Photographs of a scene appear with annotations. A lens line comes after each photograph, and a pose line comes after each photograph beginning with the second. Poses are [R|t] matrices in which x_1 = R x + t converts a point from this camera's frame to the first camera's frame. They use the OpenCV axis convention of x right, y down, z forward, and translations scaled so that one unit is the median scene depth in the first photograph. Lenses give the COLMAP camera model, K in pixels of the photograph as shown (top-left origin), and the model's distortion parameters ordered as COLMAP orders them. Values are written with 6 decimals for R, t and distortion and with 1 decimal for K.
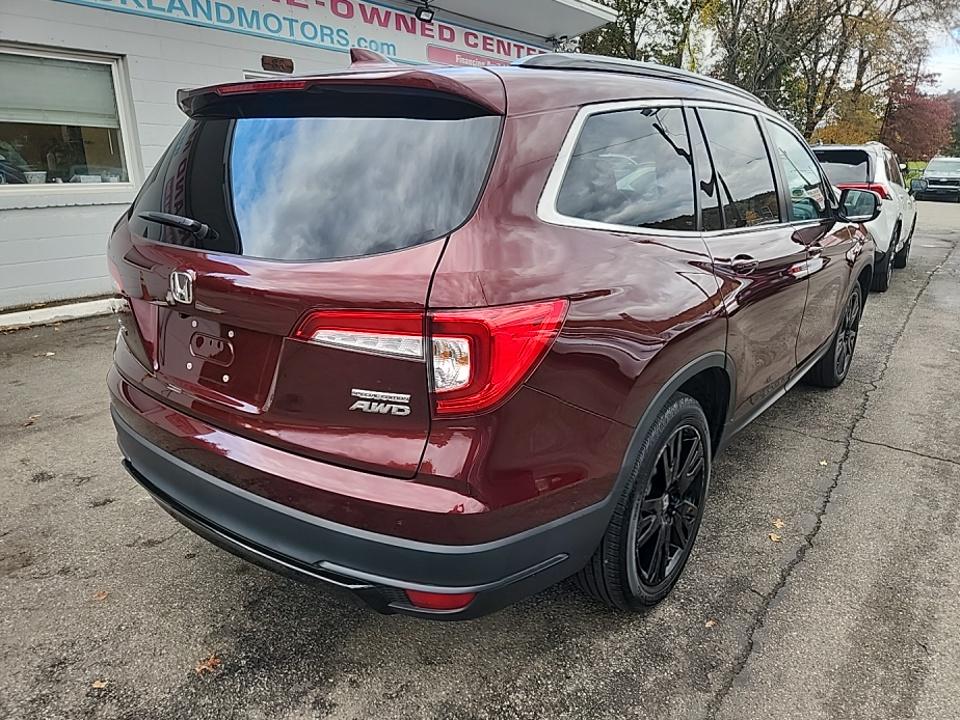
lens RADIAL K [[692.4, 0, 482.1], [0, 692.4, 327.0], [0, 0, 1]] dist [0.113185, 0.001091]
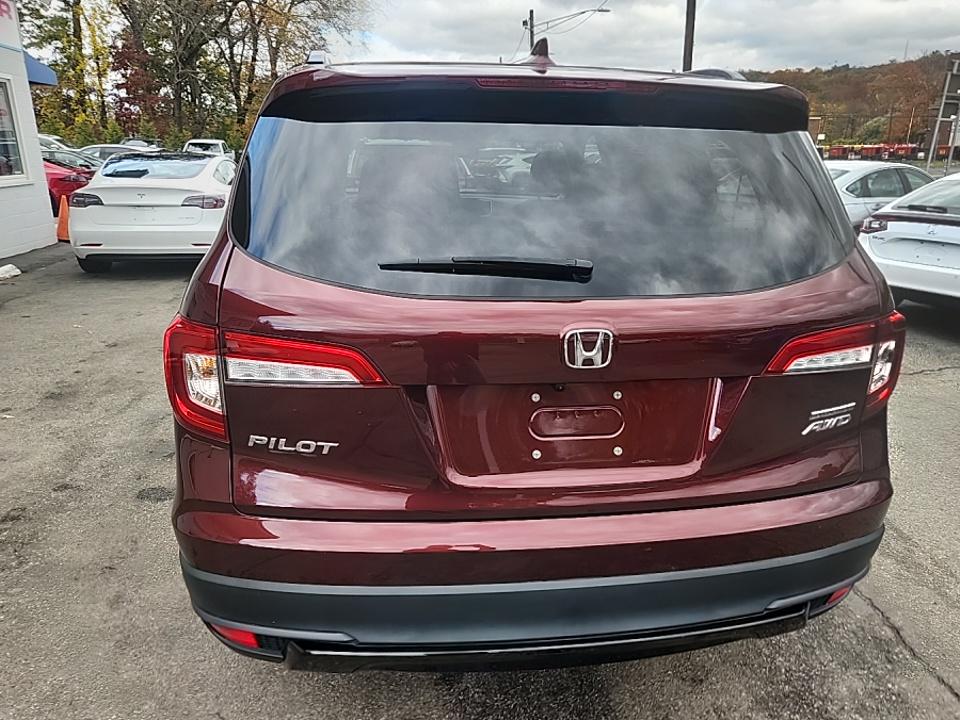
lens RADIAL K [[718.8, 0, 510.4], [0, 718.8, 360.6], [0, 0, 1]] dist [0.007413, 0.003582]
pose [[0.716111, -0.211751, 0.665091, -1.046417], [0.169103, 0.977117, 0.129019, -0.164847], [-0.677192, 0.020077, 0.735532, 0.516389]]
